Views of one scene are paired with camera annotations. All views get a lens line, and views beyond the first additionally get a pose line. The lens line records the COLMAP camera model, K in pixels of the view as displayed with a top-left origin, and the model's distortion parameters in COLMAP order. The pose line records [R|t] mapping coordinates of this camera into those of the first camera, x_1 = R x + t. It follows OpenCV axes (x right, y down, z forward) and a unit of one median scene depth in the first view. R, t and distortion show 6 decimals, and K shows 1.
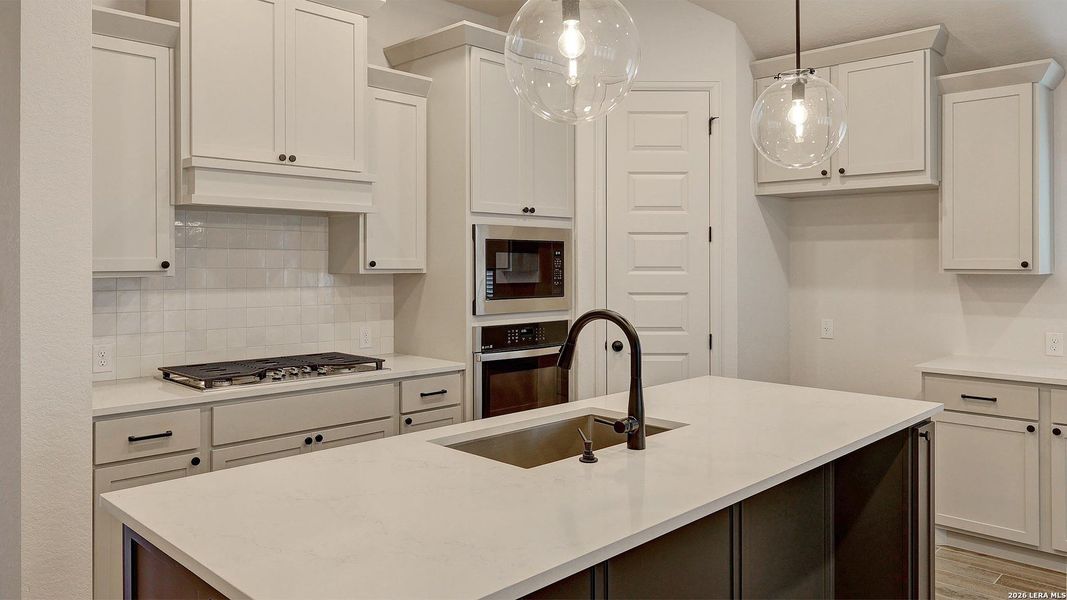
lens RADIAL K [[774.3, 0, 532.8], [0, 774.3, 305.2], [0, 0, 1]] dist [-0.005451, -0.003514]
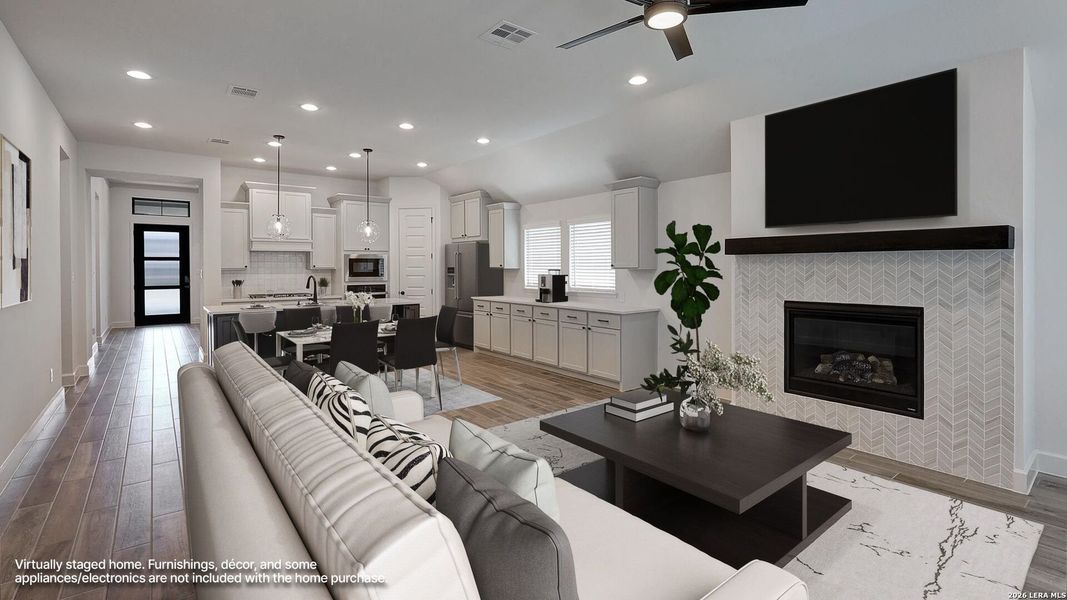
lens RADIAL K [[480.1, 0, 539.1], [0, 480.1, 295.4], [0, 0, 1]] dist [0.003487, 0.000192]
pose [[0.992467, 0.003814, -0.122454, 0.634958], [-0.003270, 0.999984, 0.004641, 0.037624], [0.122470, -0.004205, 0.992463, -0.596532]]
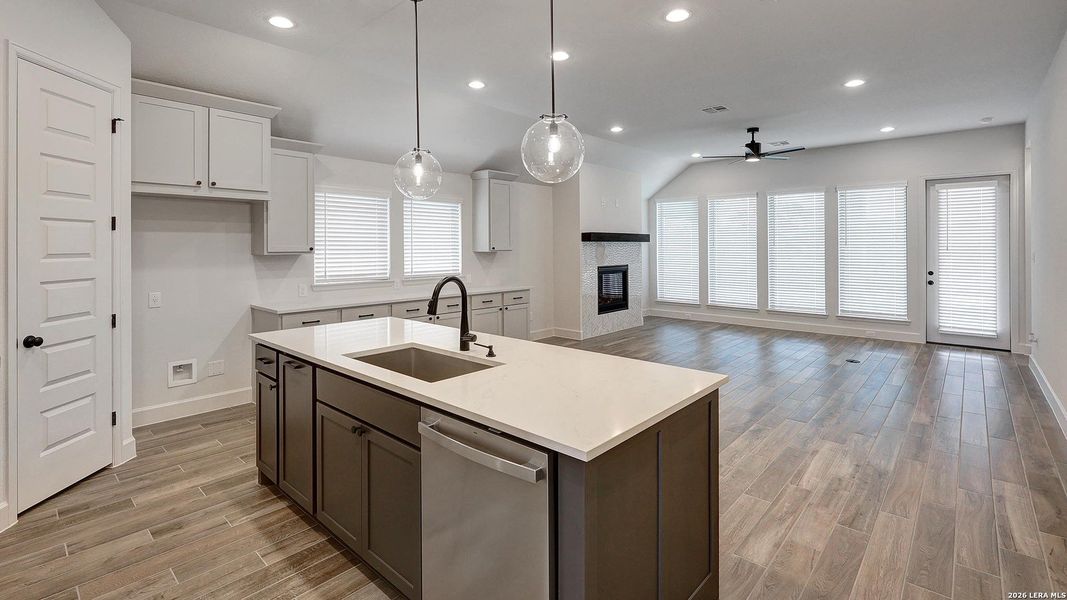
lens RADIAL K [[480.1, 0, 537.4], [0, 480.1, 296.7], [0, 0, 1]] dist [0.003487, 0.000192]
pose [[-0.033764, -0.106357, 0.993755, -0.972705], [0.056389, 0.992535, 0.108142, -0.056756], [-0.997838, 0.059688, -0.027514, 0.838334]]
